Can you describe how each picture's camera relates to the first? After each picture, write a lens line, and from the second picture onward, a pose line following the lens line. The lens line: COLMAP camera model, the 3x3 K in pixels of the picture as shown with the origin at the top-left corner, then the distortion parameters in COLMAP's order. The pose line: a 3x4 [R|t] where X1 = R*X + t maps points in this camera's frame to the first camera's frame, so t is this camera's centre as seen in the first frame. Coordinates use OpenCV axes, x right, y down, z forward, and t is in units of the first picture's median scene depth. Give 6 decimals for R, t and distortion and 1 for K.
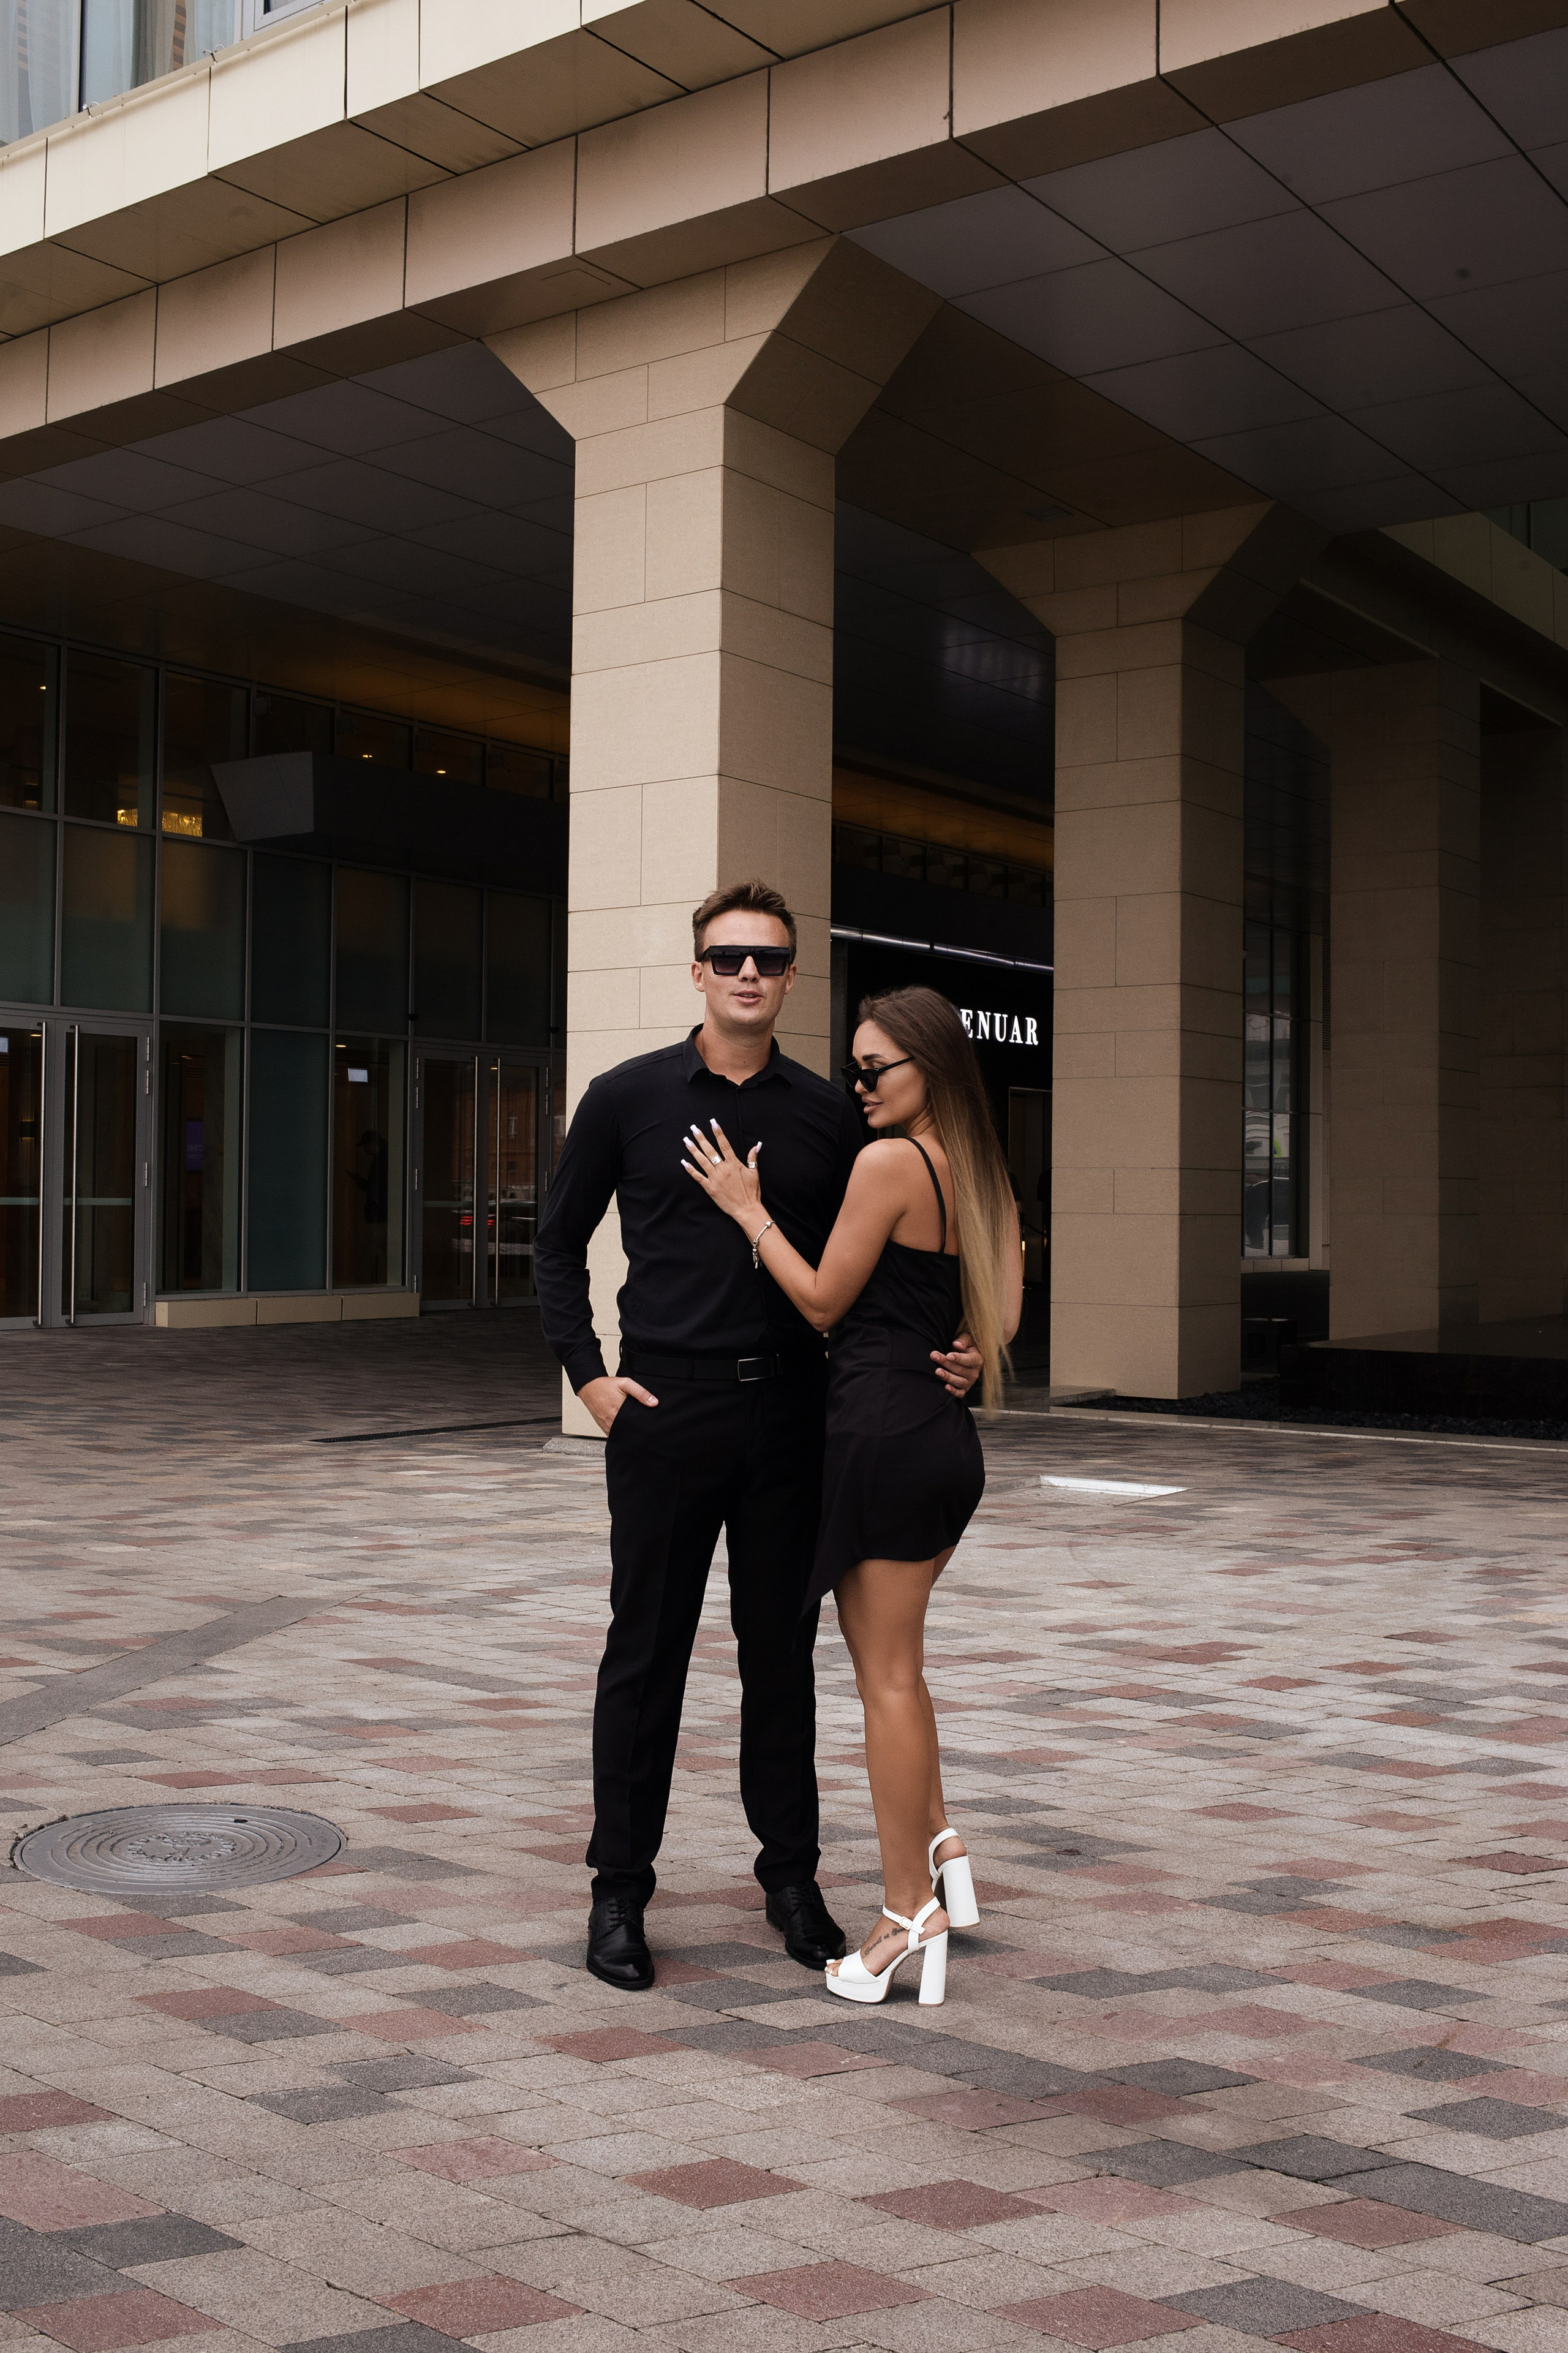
lens RADIAL K [[2337.8, 0, 784.0], [0, 2337.8, 1176.5], [0, 0, 1]] dist [-0.054906, 0.023431]
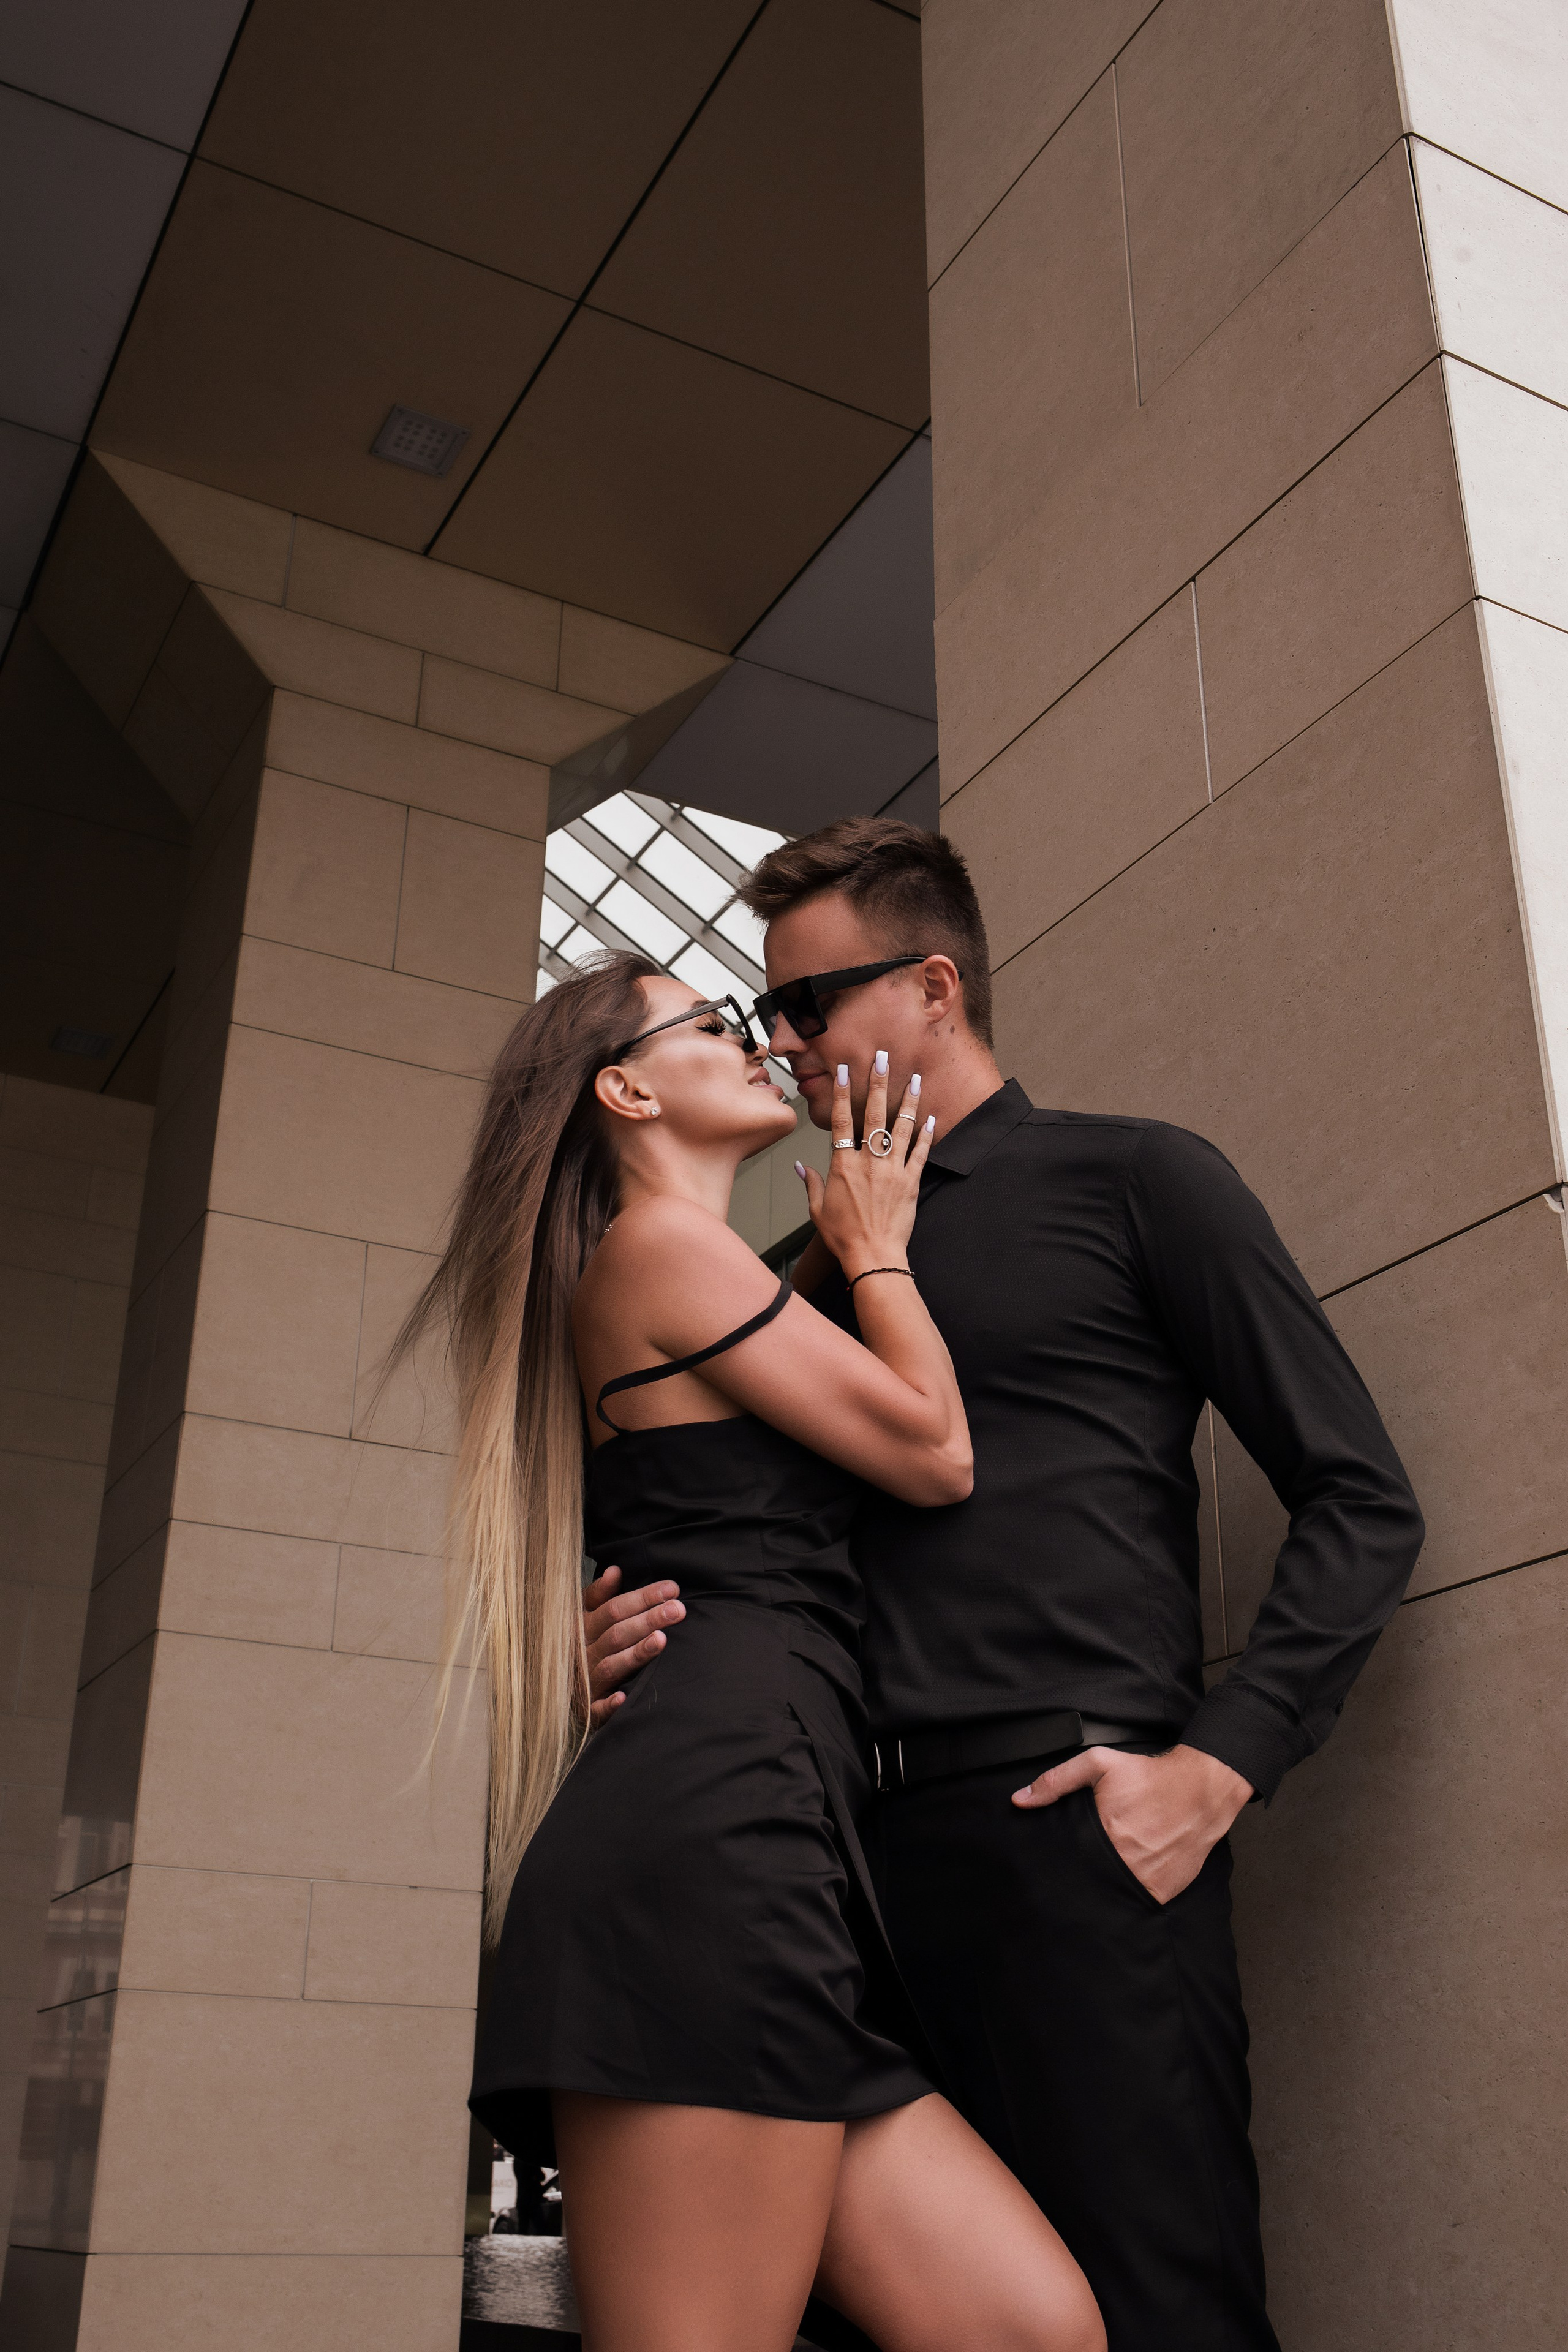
lens RADIAL K [[2337.0, 0, 784.0], [0, 2337.0, 1176.0], [0, 0, 1]] dist [-0.054906, 0.023431]
pose [[0.444541, 0.364835, 0.818095, -0.235782], [-0.017257, 0.916617, -0.399394, 0.053808], [-0.895592, 0.163429, 0.413770, 0.947009]]
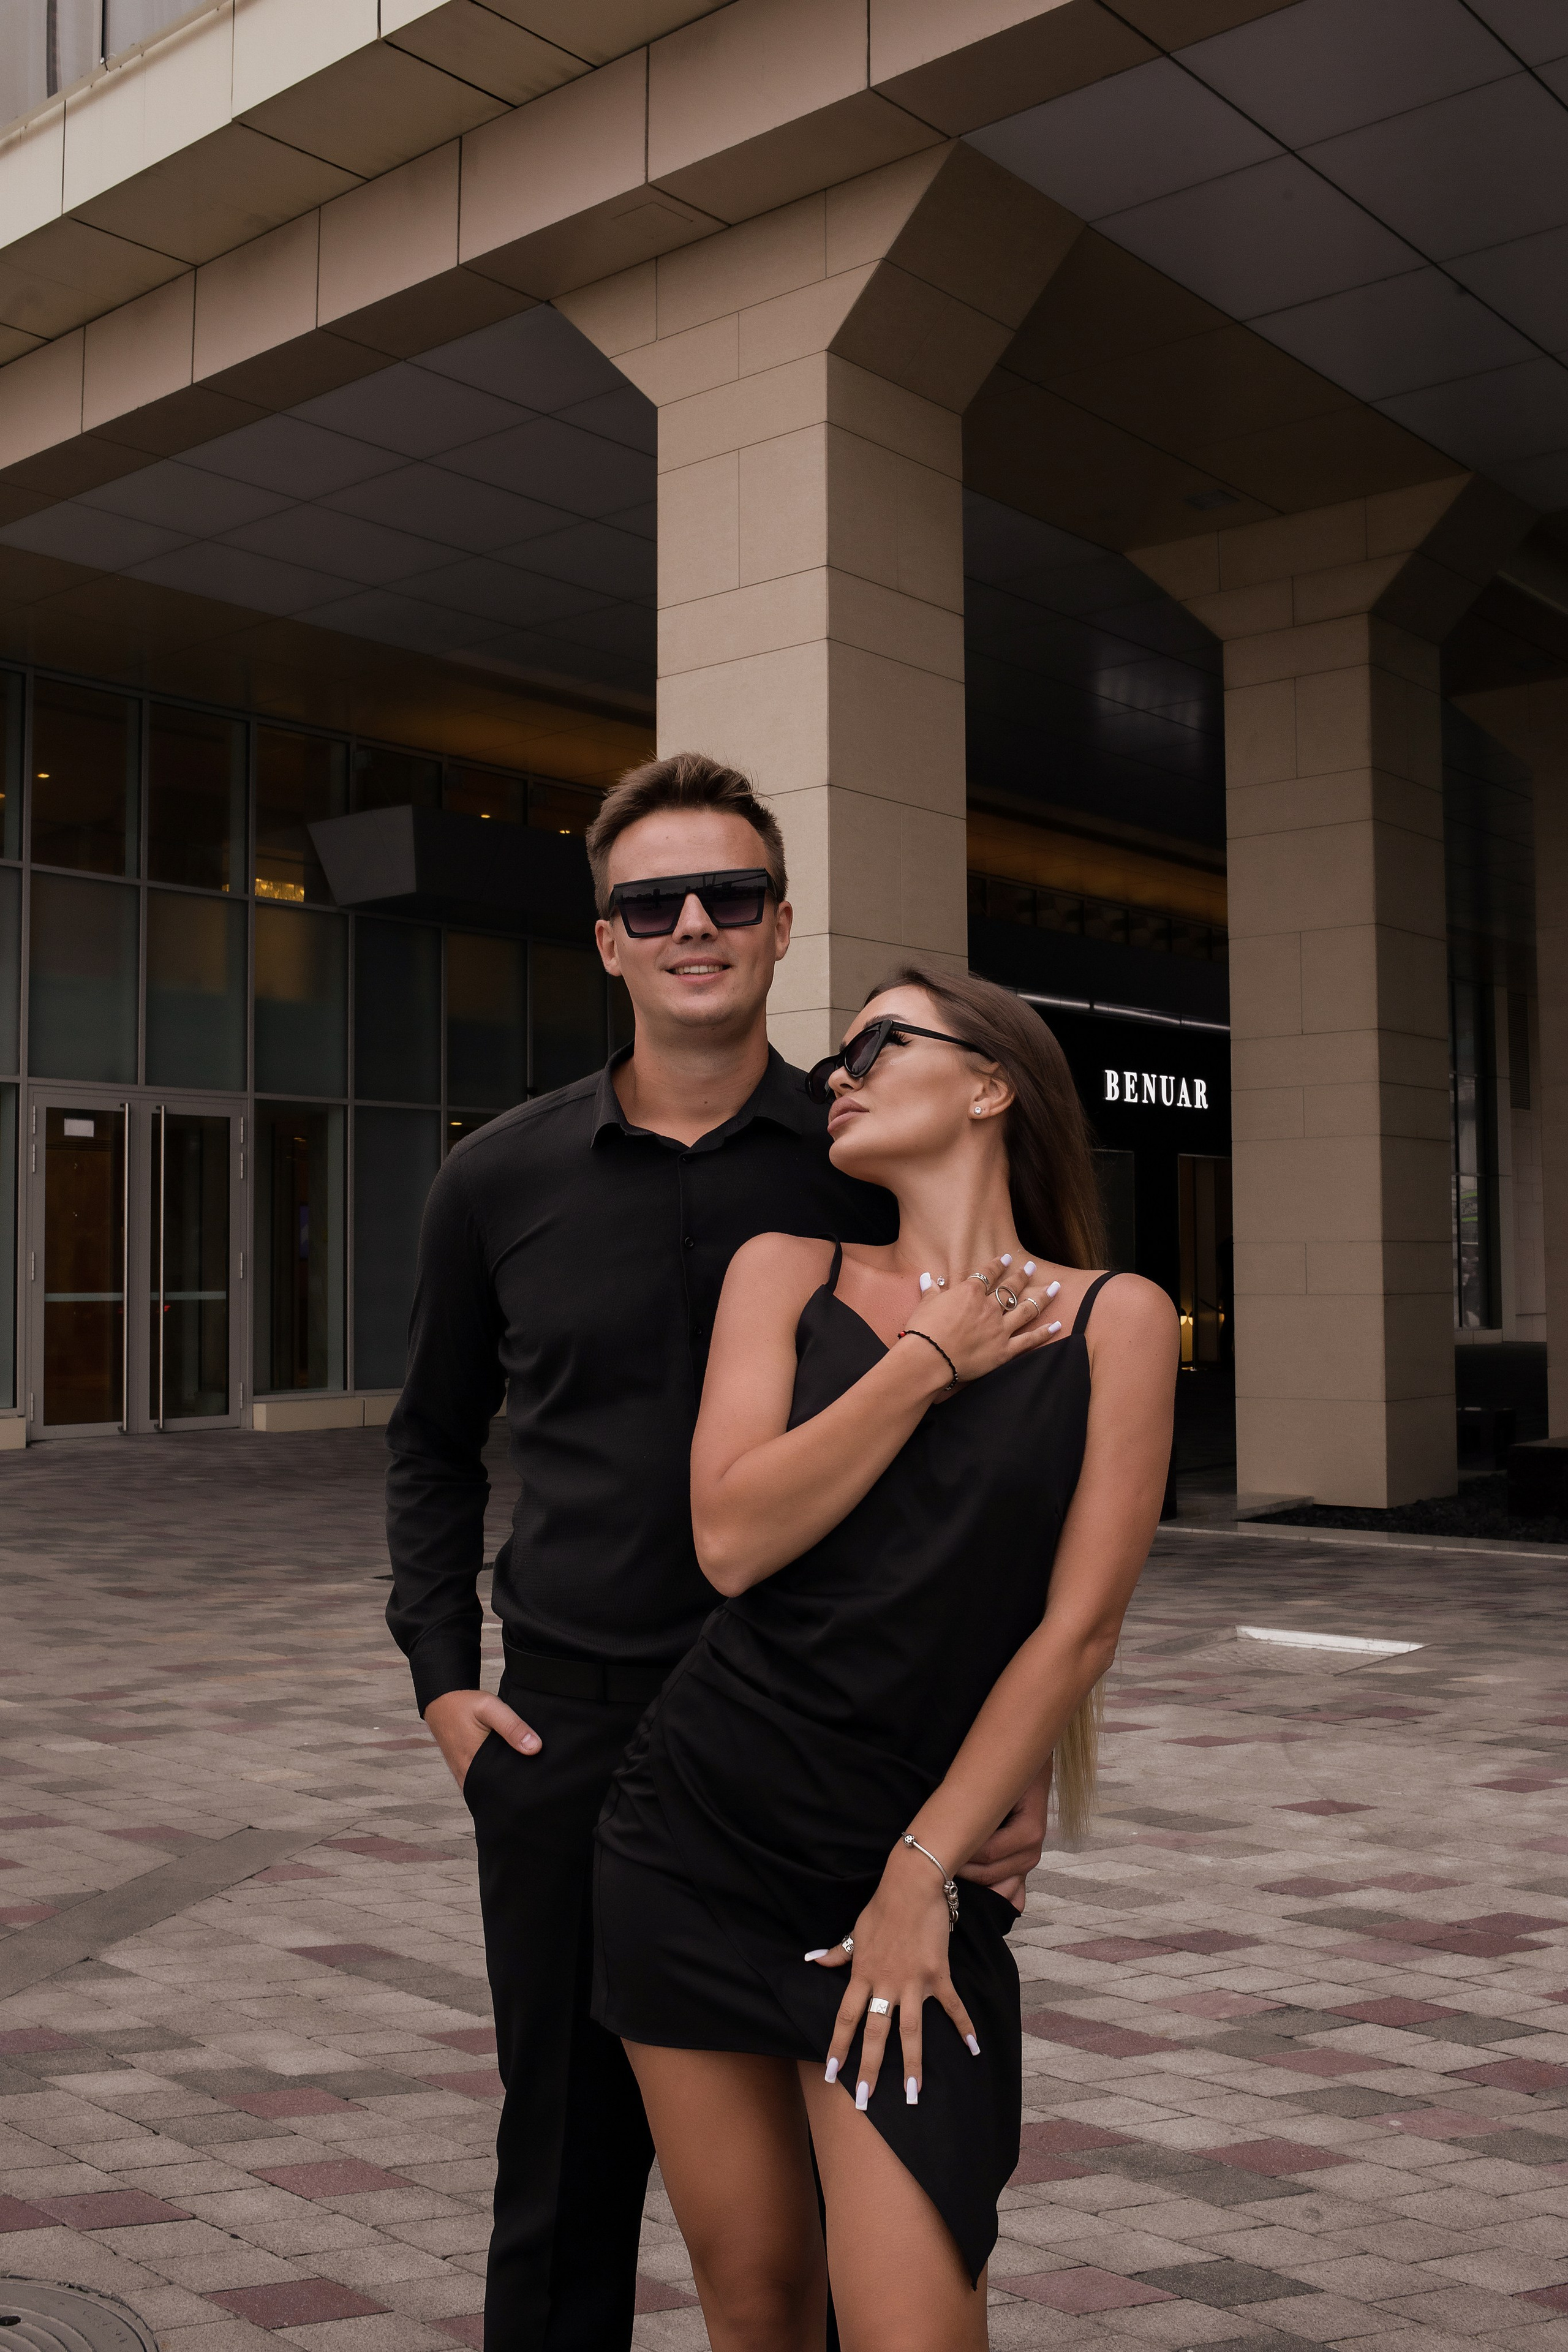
lens RADIAL K [[2298.2, 0, 791.8], [0, 2298.2, 1153.3], [0, 0, 1]] dist [-0.039308, 0.025687]
pose [[0.997435, -0.019930, -0.068745, 0.012431], [0.017023, 0.998947, -0.042615, -0.004583], [0.069522, 0.041335, 0.996724, 0.172393]]
